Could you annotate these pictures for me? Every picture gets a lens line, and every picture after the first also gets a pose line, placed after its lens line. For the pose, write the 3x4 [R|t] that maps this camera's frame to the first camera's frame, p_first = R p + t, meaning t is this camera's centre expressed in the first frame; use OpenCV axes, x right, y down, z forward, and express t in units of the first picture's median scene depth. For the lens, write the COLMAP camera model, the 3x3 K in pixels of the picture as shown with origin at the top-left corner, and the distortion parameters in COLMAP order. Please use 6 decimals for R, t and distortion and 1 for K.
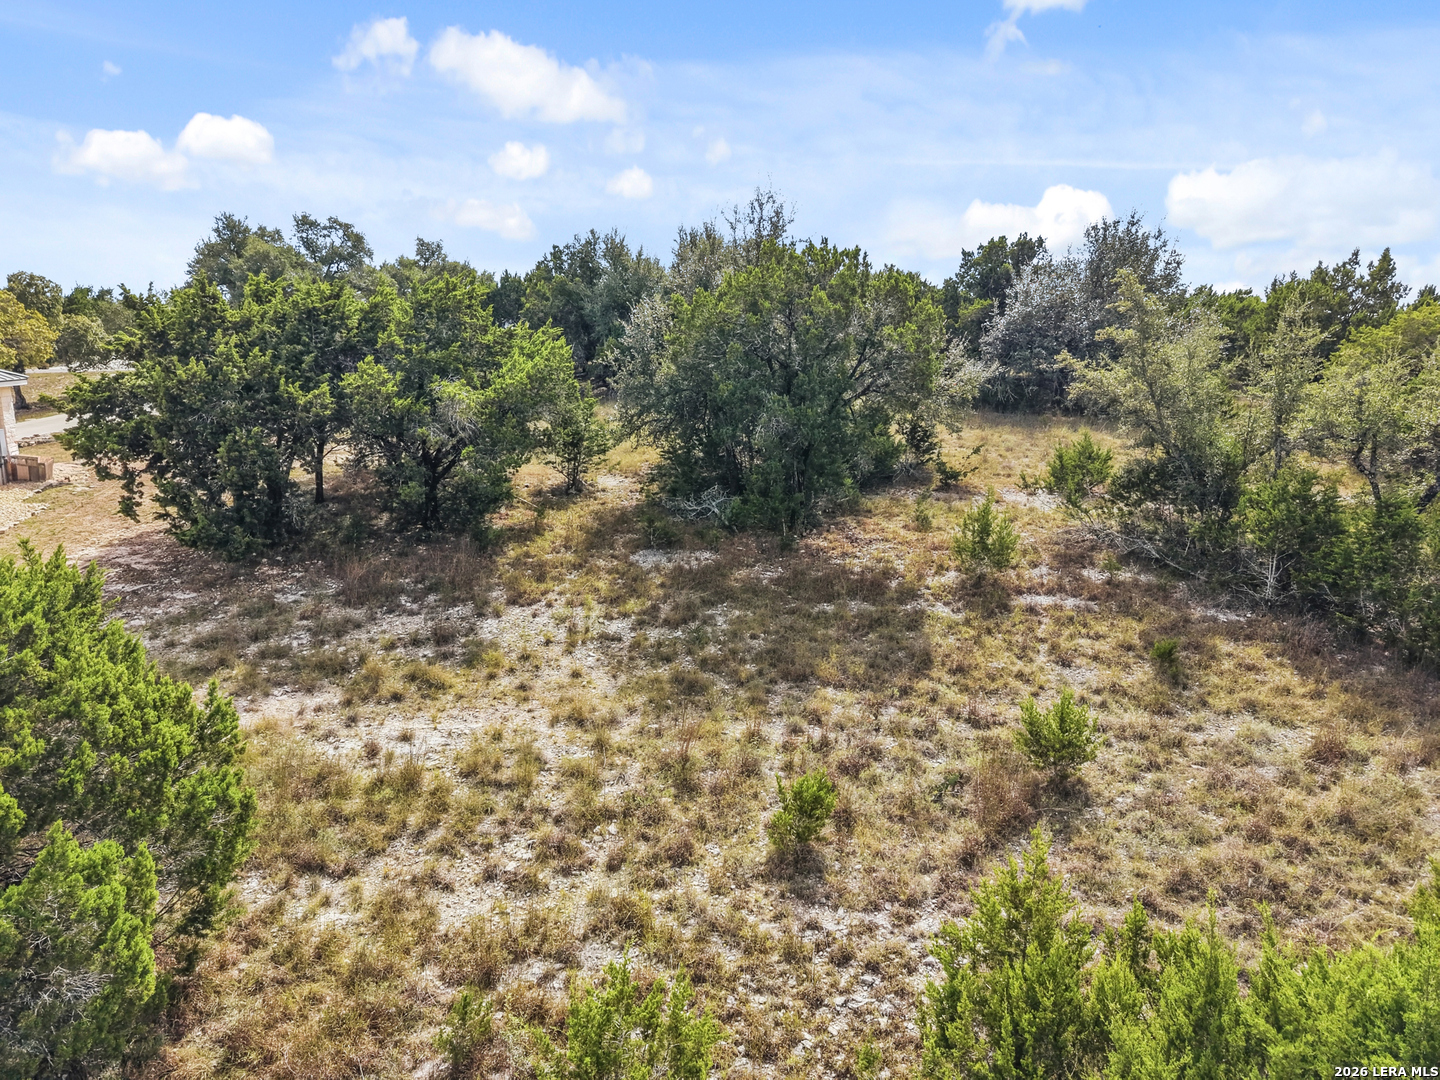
lens RADIAL K [[963.1, 0, 722.2], [0, 963.1, 538.1], [0, 0, 1]] dist [0.026947, -0.032443]
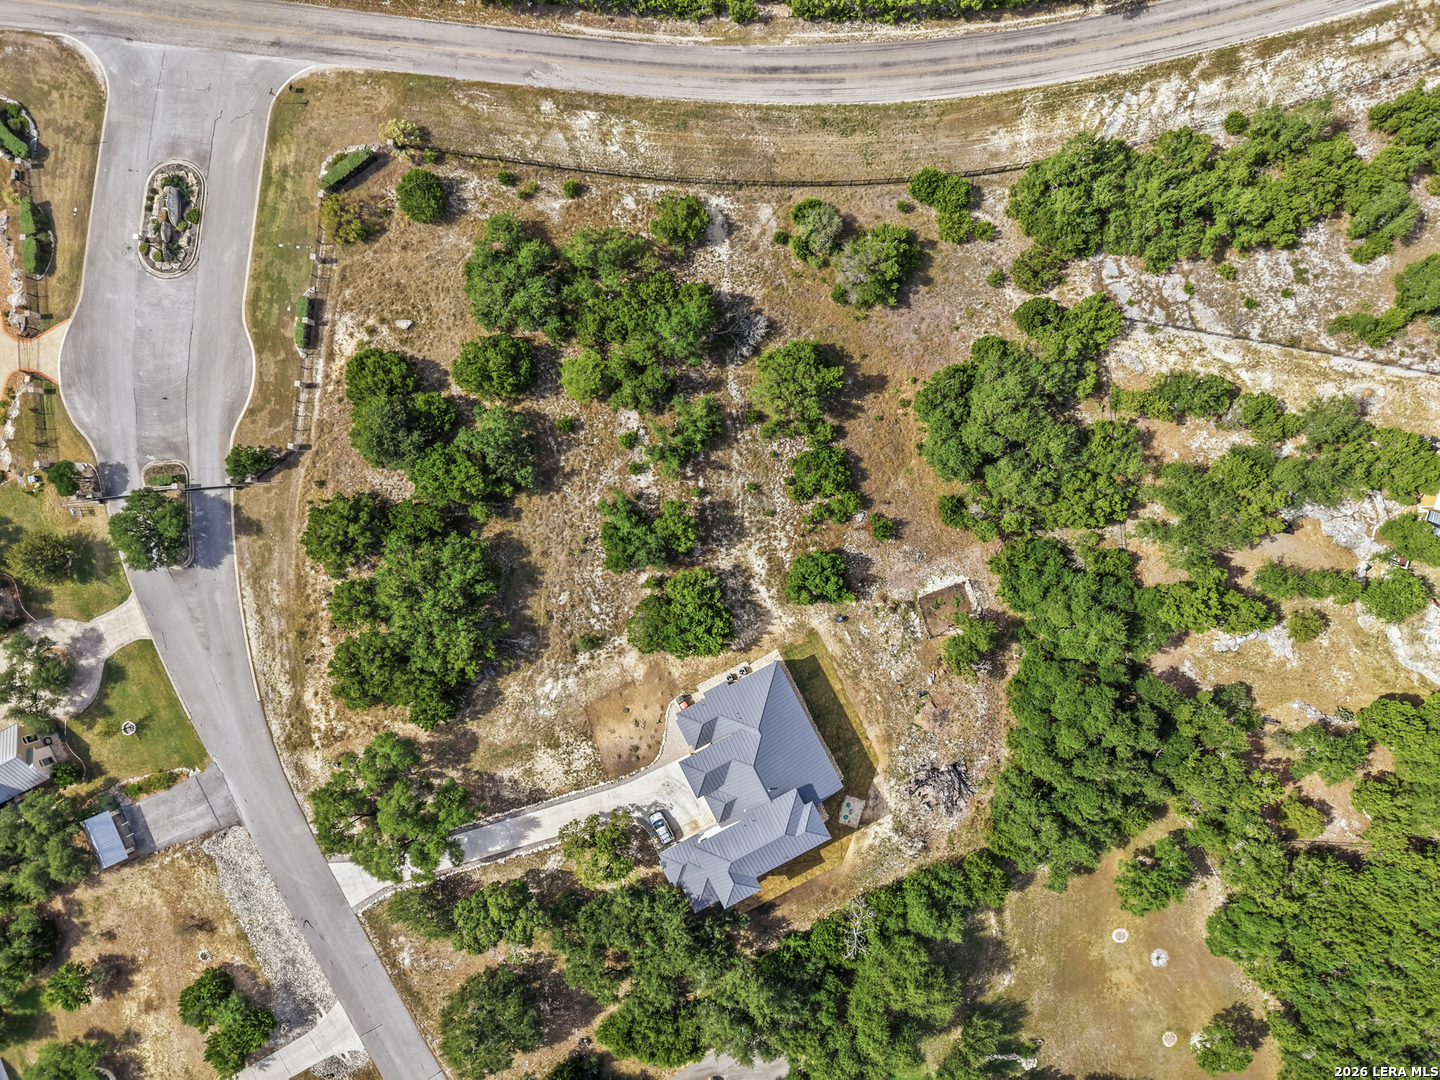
lens RADIAL K [[980.8, 0, 721.8], [0, 980.8, 541.5], [0, 0, 1]] dist [0.028161, -0.033054]
pose [[-0.220163, -0.975457, -0.003416, -0.045491], [0.206090, -0.049937, 0.977258, -7.006182], [-0.953444, 0.214452, 0.212026, -0.388553]]
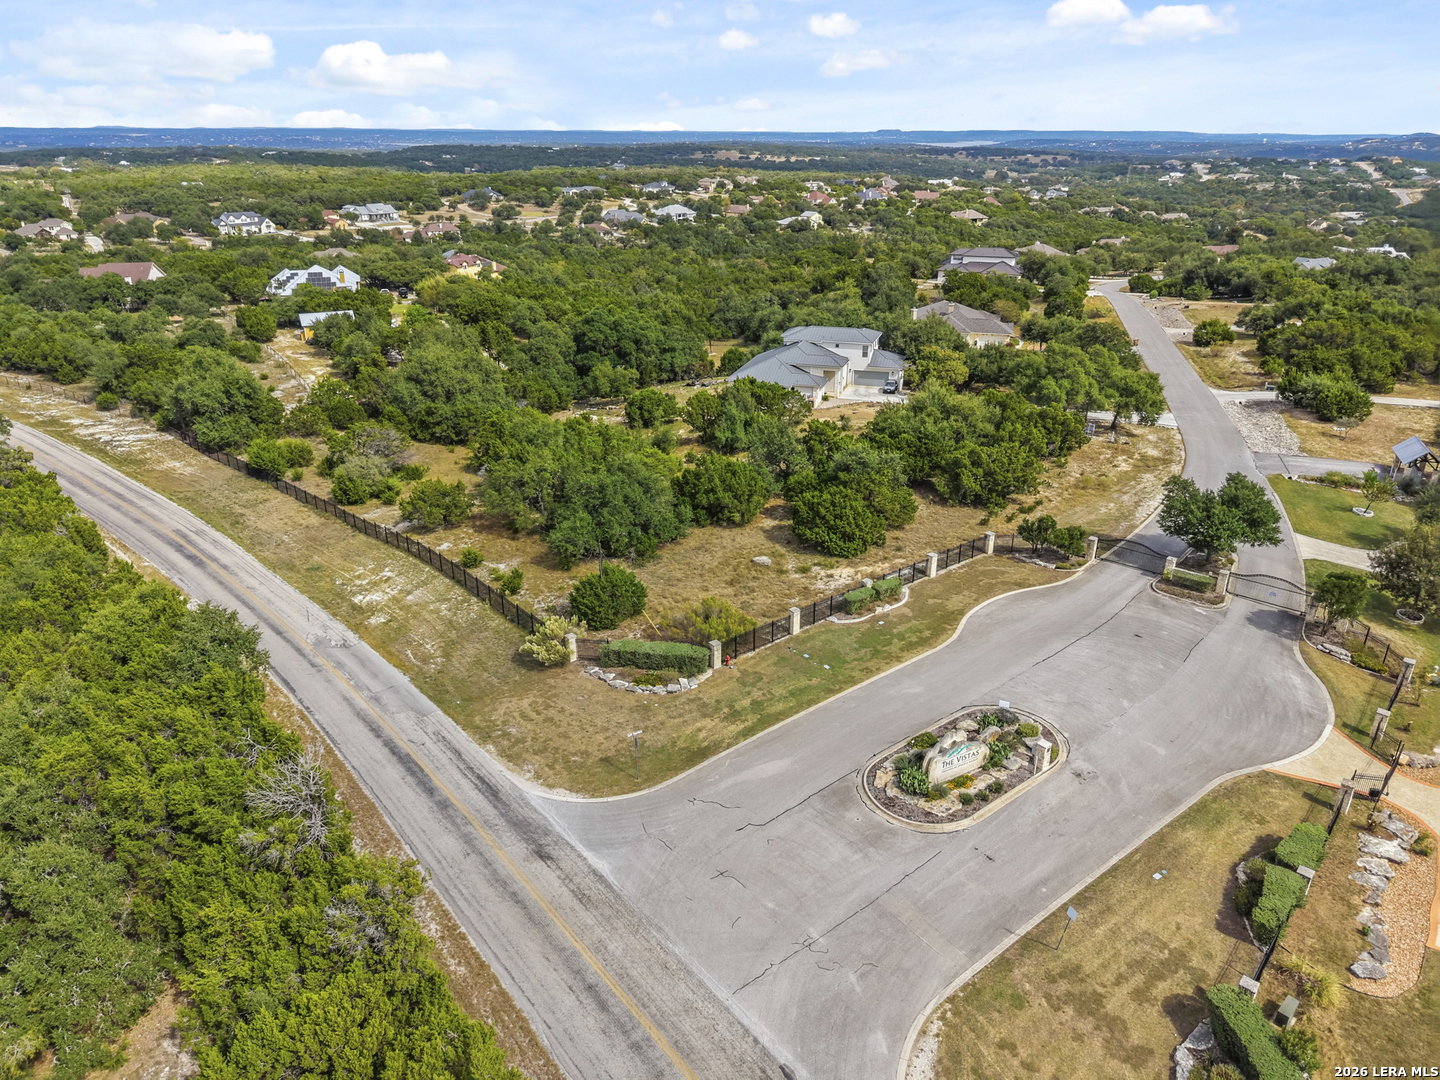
lens RADIAL K [[963.1, 0, 722.2], [0, 963.1, 538.1], [0, 0, 1]] dist [0.026947, -0.032443]
pose [[-0.535534, 0.333335, -0.775945, 5.886981], [-0.172699, 0.856165, 0.486988, -2.939725], [0.826667, 0.394804, -0.400939, 4.733846]]
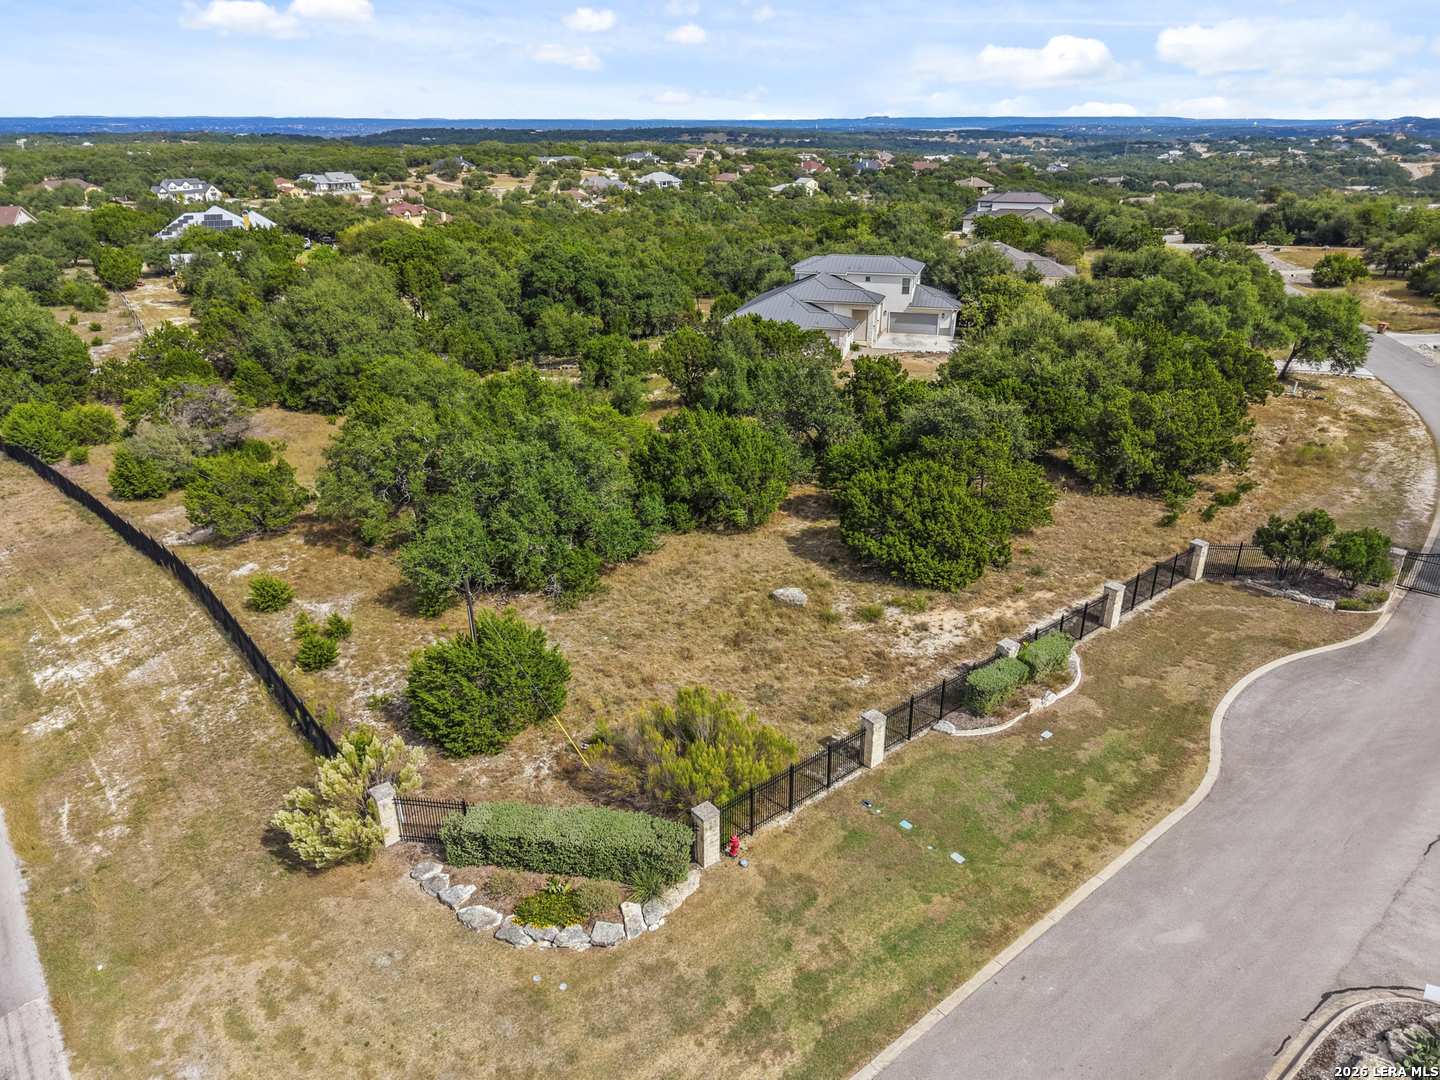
lens RADIAL K [[963.1, 0, 722.2], [0, 963.1, 538.1], [0, 0, 1]] dist [0.026947, -0.032443]
pose [[-0.525179, 0.345732, -0.777596, 4.140830], [-0.170214, 0.852611, 0.494046, -1.919909], [0.833795, 0.391821, -0.388925, 3.801451]]
